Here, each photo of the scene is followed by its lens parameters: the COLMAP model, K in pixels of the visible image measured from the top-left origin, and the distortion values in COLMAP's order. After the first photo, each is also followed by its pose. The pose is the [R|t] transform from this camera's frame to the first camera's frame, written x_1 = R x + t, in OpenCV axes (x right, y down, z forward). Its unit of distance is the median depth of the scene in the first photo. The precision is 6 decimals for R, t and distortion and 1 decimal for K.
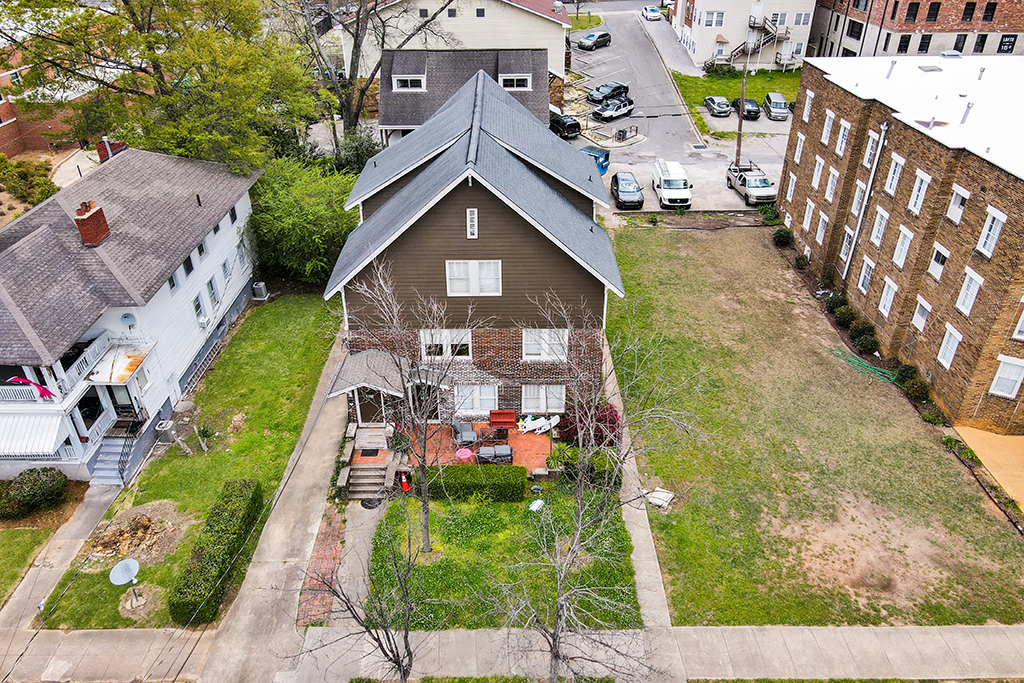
lens RADIAL K [[725.5, 0, 516.5], [0, 725.5, 342.4], [0, 0, 1]] dist [0.019022, -0.019572]
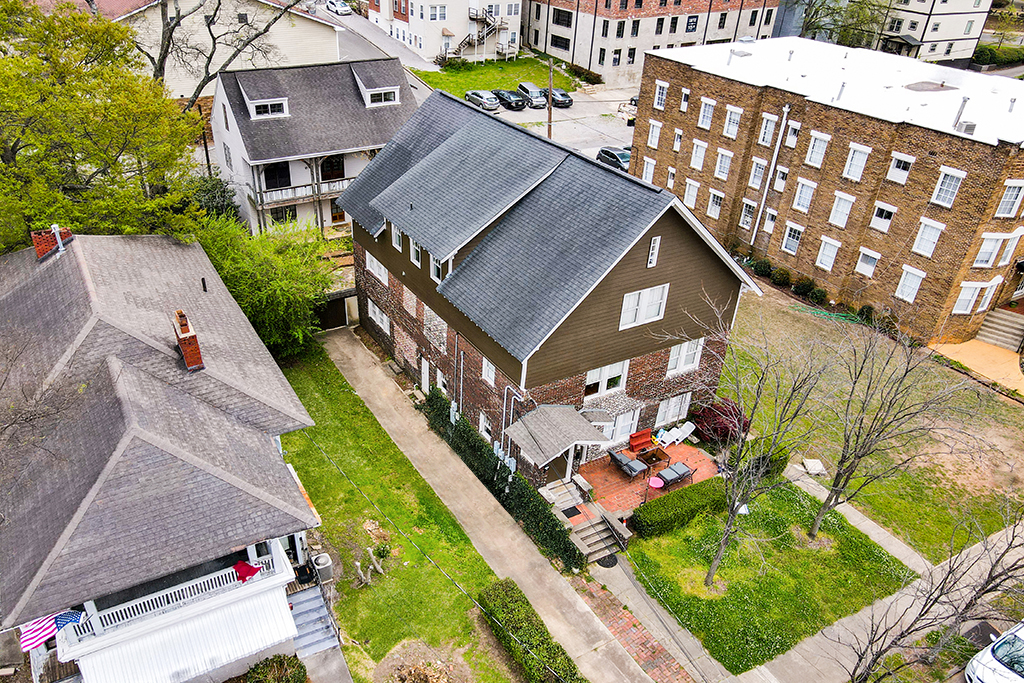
lens RADIAL K [[725.5, 0, 555.0], [0, 725.5, 362.5], [0, 0, 1]] dist [0.019022, -0.019572]
pose [[0.885297, -0.235608, 0.400922, -0.270594], [0.221941, 0.971694, 0.080951, -0.057038], [-0.408647, 0.017315, 0.912528, 0.073132]]
